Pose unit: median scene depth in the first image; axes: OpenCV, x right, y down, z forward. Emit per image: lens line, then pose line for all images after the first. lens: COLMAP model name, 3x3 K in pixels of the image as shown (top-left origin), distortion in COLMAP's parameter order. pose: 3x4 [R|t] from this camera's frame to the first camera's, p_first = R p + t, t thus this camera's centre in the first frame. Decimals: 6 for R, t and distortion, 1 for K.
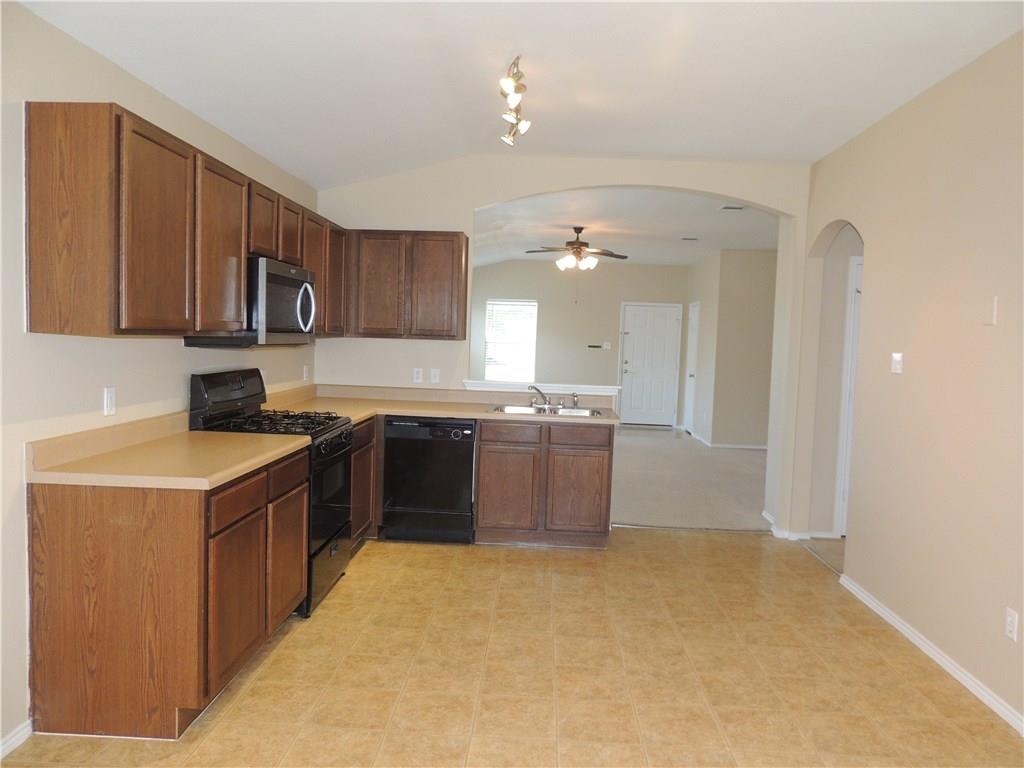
lens RADIAL K [[750.6, 0, 519.8], [0, 750.6, 385.0], [0, 0, 1]] dist [-0.000686, 0.088960]
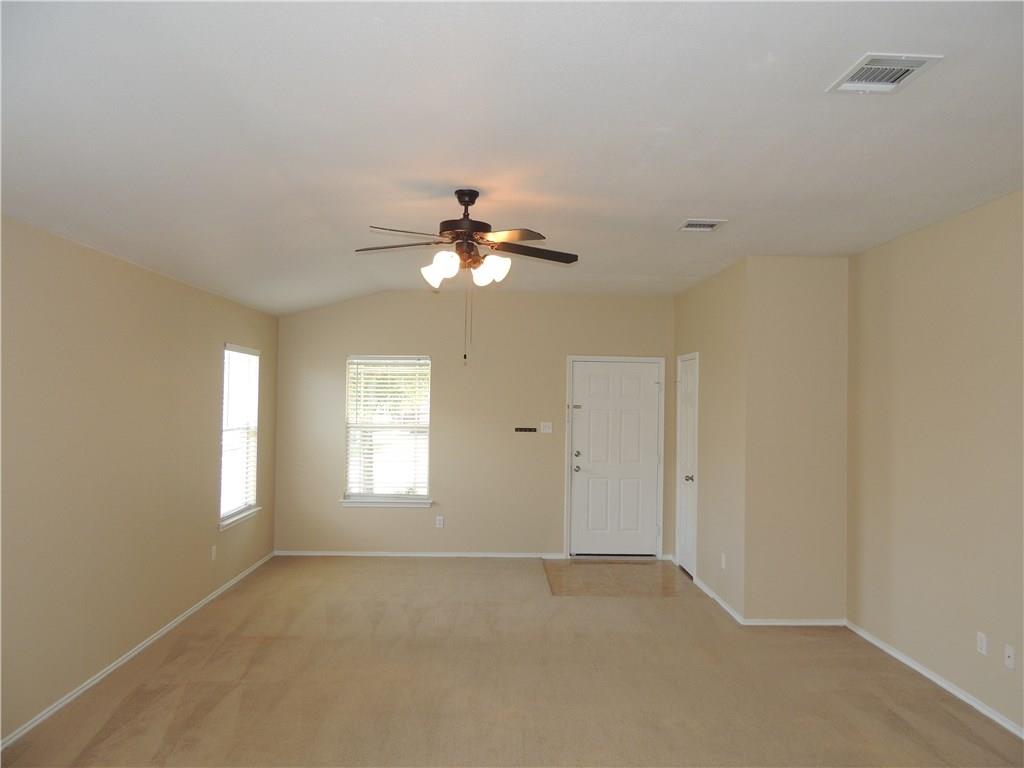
lens RADIAL K [[750.6, 0, 519.8], [0, 750.6, 385.0], [0, 0, 1]] dist [-0.000686, 0.088960]
pose [[0.997106, -0.022965, 0.072471, 0.062407], [0.028415, 0.996772, -0.075093, -0.050712], [-0.070513, 0.076935, 0.994540, 0.472562]]
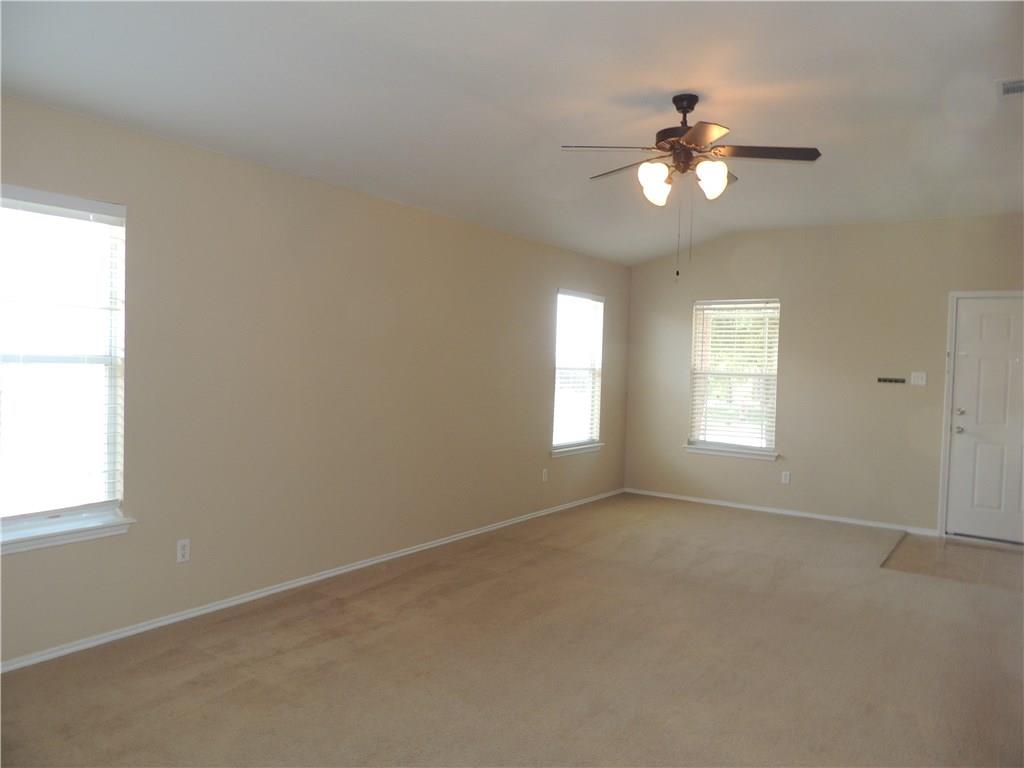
lens RADIAL K [[750.6, 0, 519.8], [0, 750.6, 385.0], [0, 0, 1]] dist [-0.000686, 0.088960]
pose [[0.856356, 0.006024, -0.516351, 0.182524], [-0.028644, 0.998947, -0.035851, -0.026391], [0.515591, 0.045491, 0.855626, 0.505268]]
